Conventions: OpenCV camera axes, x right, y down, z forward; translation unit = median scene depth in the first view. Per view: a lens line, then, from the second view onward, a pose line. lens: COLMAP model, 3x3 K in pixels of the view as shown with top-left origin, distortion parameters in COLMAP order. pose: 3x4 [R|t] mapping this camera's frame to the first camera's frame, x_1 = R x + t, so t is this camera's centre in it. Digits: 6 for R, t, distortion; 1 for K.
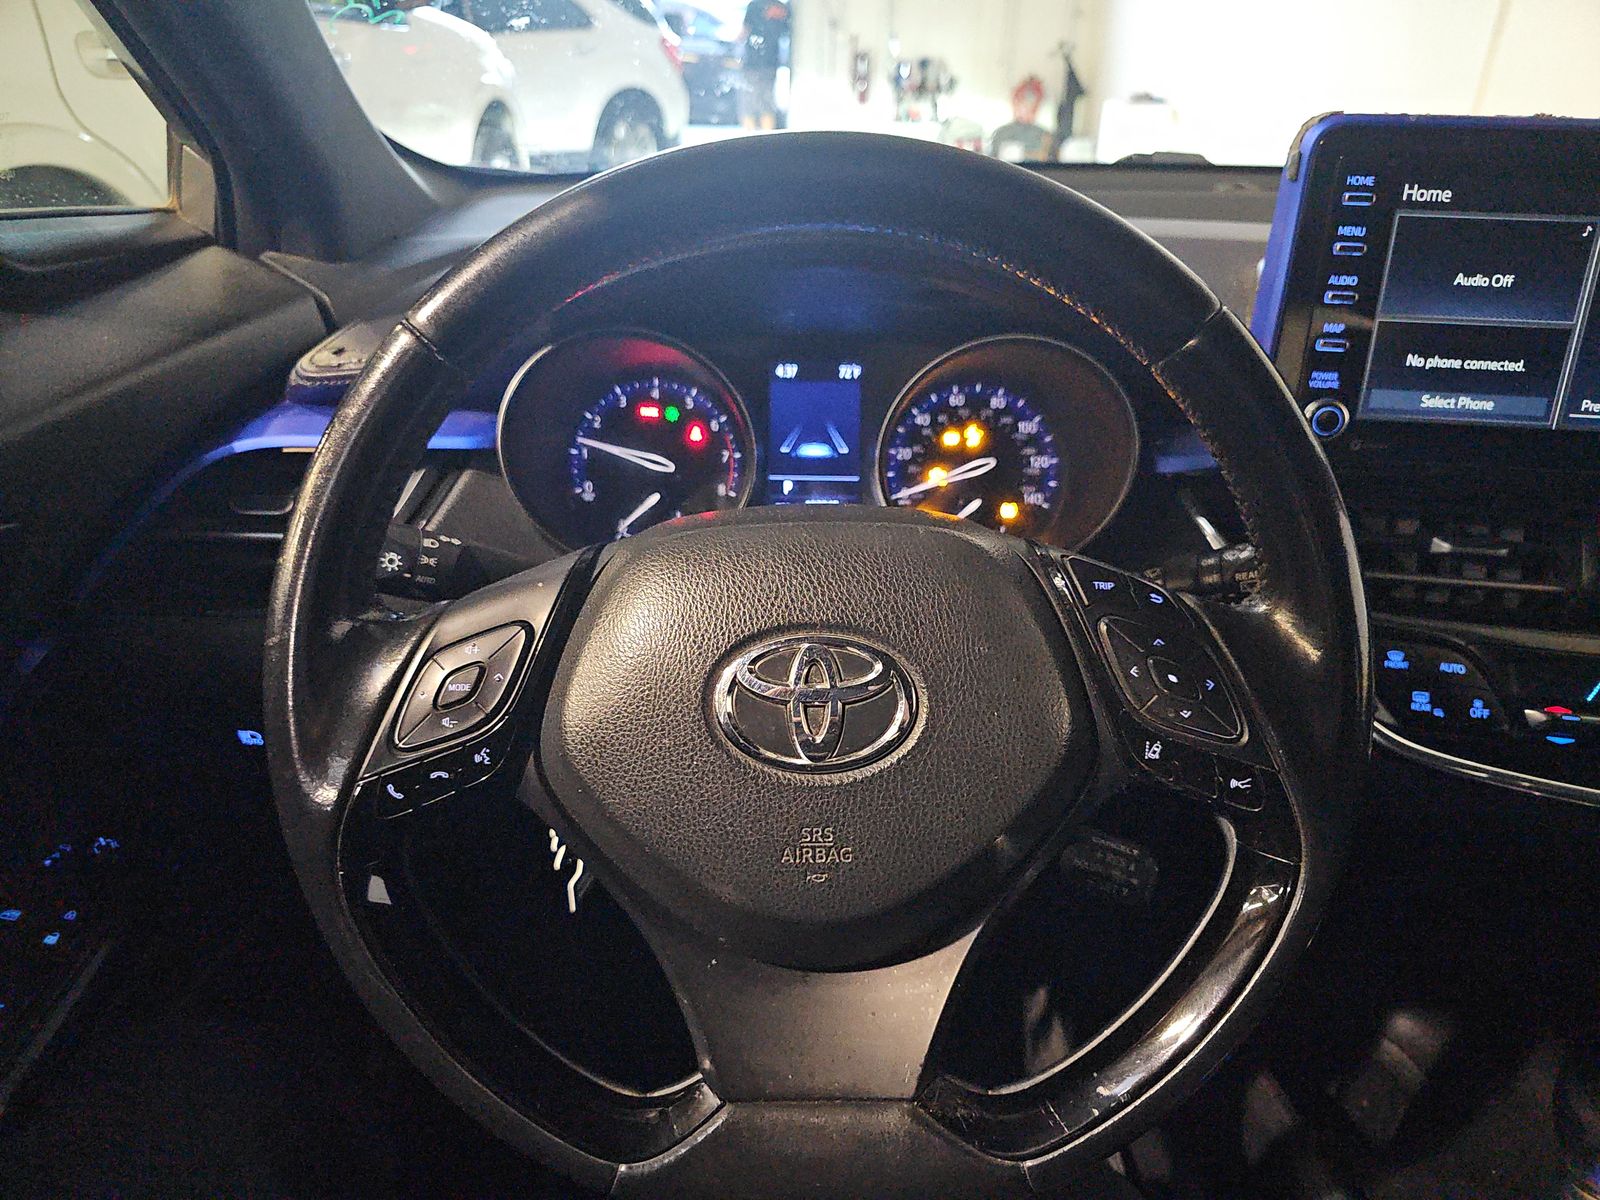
lens RADIAL K [[1079.2, 0, 822.4], [0, 1079.2, 600.2], [0, 0, 1]] dist [0.036022, -0.031213]
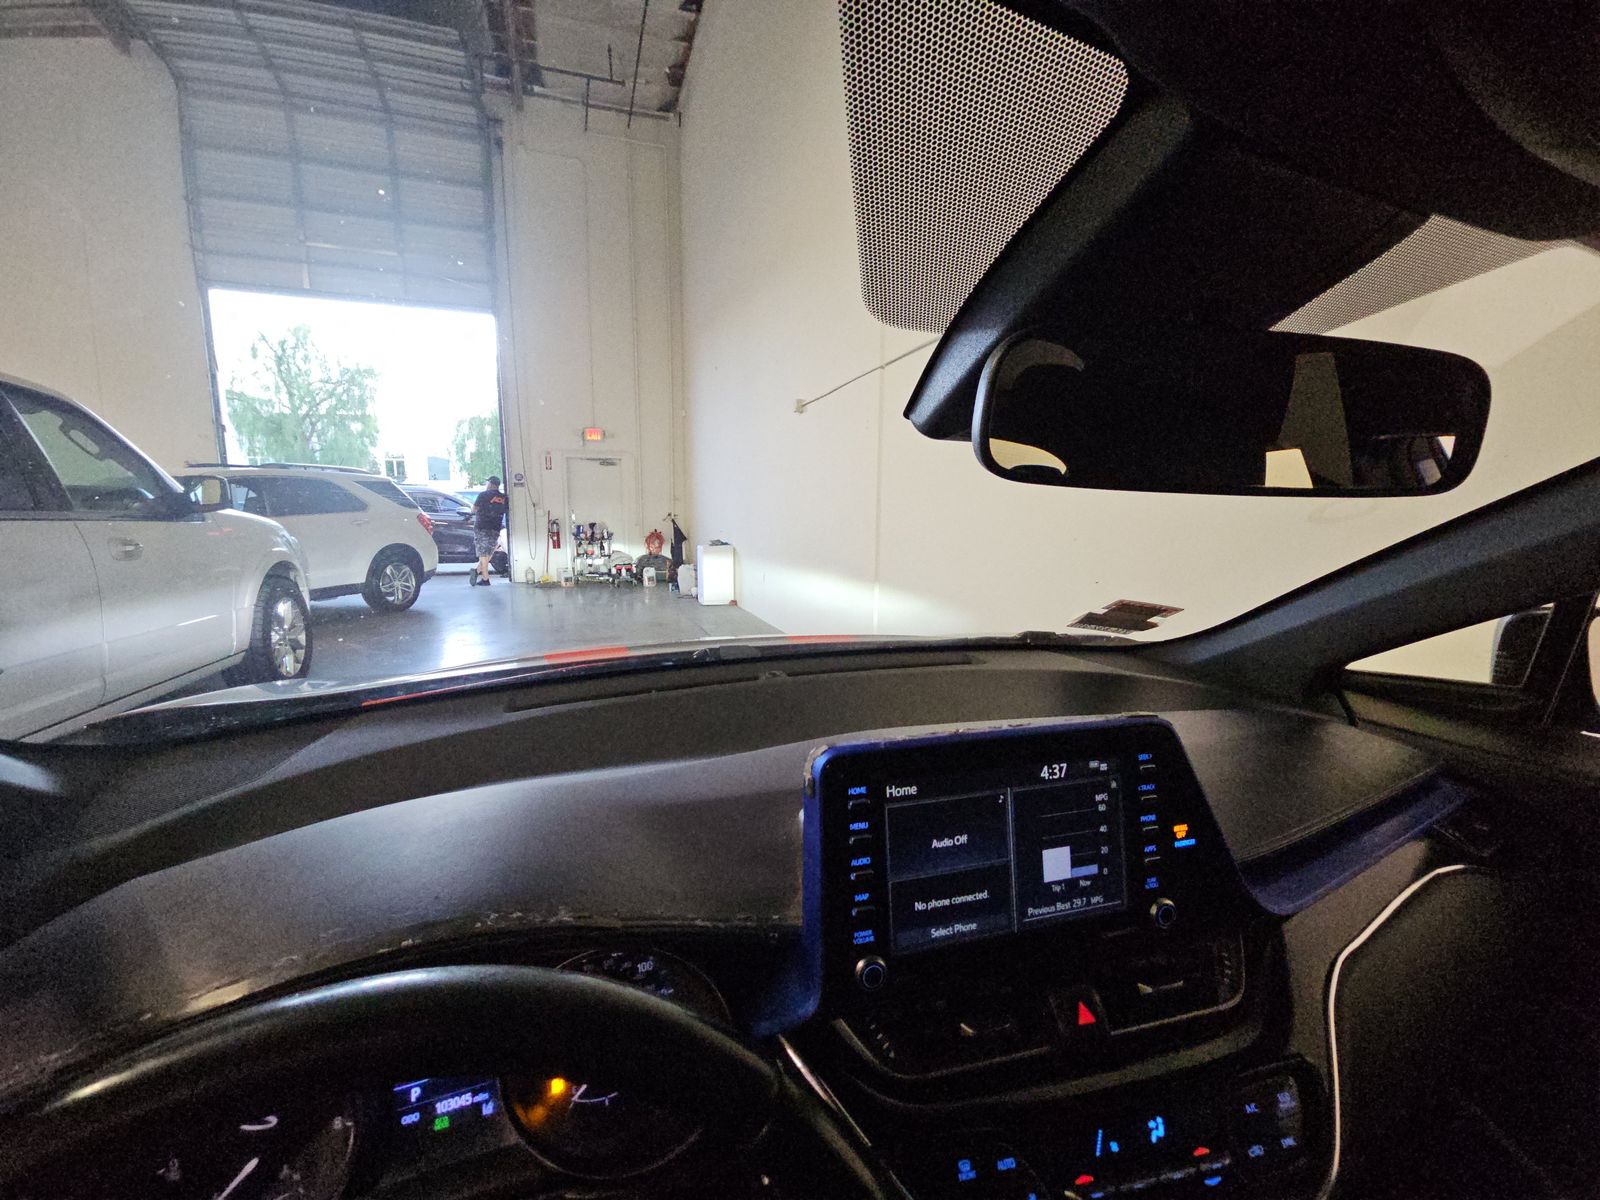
lens RADIAL K [[658.3, 0, 800.0], [0, 658.3, 600.0], [0, 0, 1]] dist [0.008725, -0.000004]
pose [[0.926461, -0.064724, 0.370784, 0.126921], [0.184291, 0.936948, -0.296927, -0.355708], [-0.328187, 0.343424, 0.879974, 0.198332]]
